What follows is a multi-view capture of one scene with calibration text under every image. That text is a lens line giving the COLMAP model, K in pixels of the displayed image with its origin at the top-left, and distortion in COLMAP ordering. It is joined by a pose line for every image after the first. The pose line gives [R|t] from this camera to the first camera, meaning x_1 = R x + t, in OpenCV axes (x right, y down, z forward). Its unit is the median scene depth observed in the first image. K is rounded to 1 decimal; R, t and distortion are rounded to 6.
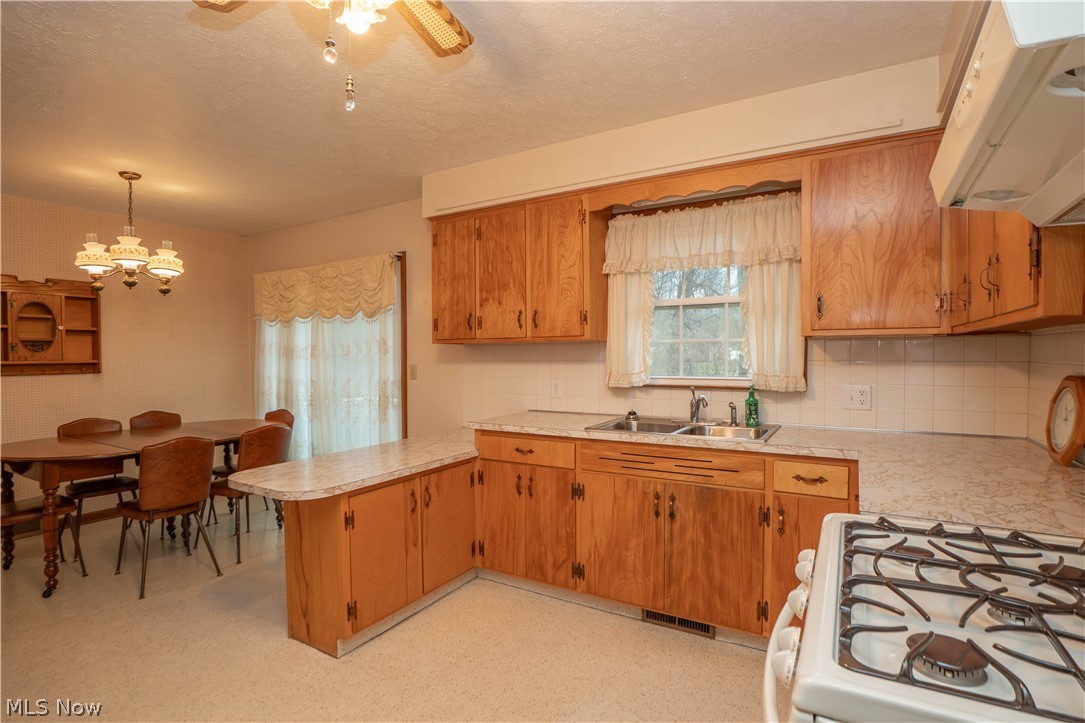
lens RADIAL K [[542.9, 0, 514.7], [0, 542.9, 361.7], [0, 0, 1]] dist [-0.025328, 0.000305]
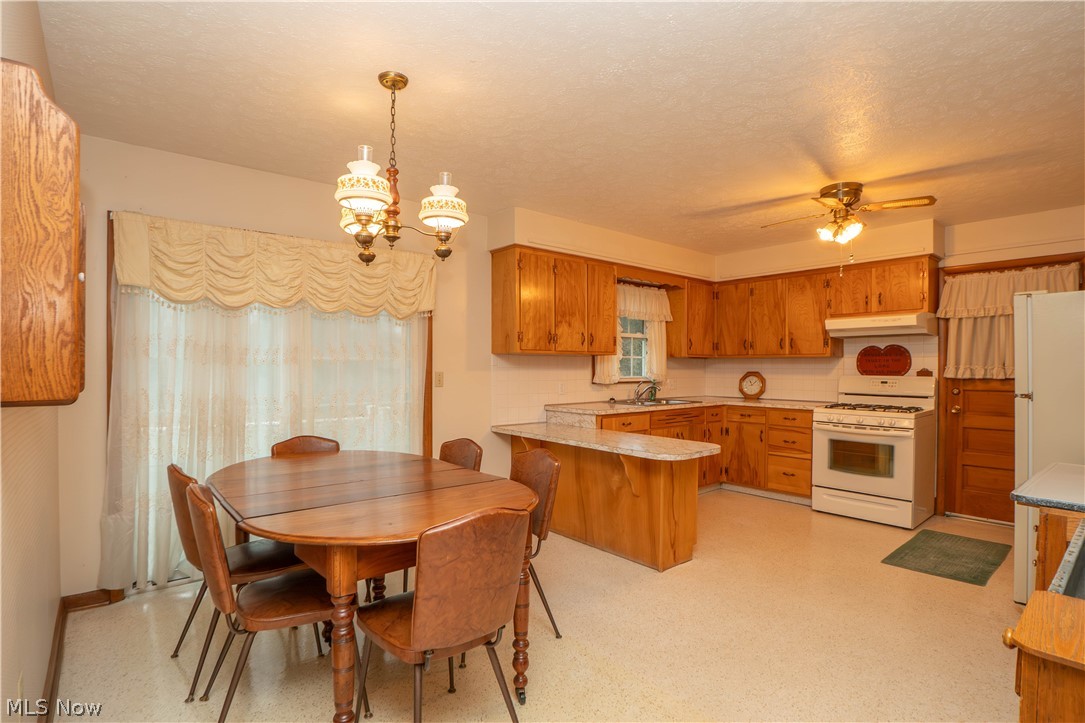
lens RADIAL K [[533.8, 0, 542.7], [0, 533.8, 367.3], [0, 0, 1]] dist [-0.024498, 0.000181]
pose [[0.307701, 0.005084, 0.951470, -1.179415], [0.007616, 0.999941, -0.007806, 0.006565], [-0.951453, 0.009649, 0.307644, 0.574877]]
